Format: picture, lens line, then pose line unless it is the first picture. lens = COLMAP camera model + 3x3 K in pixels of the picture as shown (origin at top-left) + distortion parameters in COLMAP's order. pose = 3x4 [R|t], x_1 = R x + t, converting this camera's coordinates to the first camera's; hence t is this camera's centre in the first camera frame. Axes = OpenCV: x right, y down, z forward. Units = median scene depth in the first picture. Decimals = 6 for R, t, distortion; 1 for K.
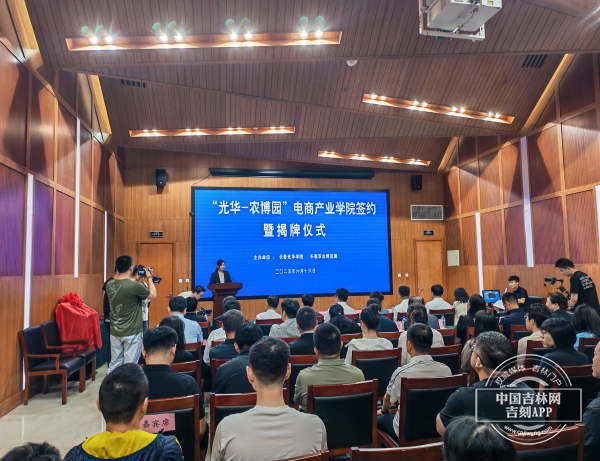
lens RADIAL K [[437.2, 0, 300.3], [0, 437.2, 229.5], [0, 0, 1]] dist [-0.026887, -0.001665]
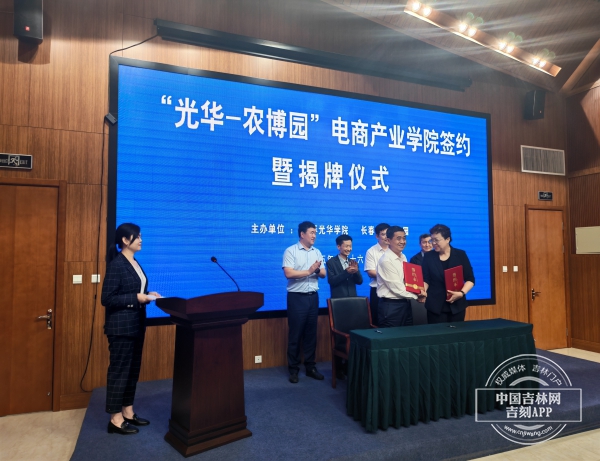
lens RADIAL K [[437.2, 0, 300.4], [0, 437.2, 233.1], [0, 0, 1]] dist [-0.026887, -0.001665]
pose [[0.976698, 0.026029, 0.213032, -0.150094], [-0.036028, 0.998417, 0.043191, 0.045878], [-0.211571, -0.049860, 0.976090, 0.529905]]
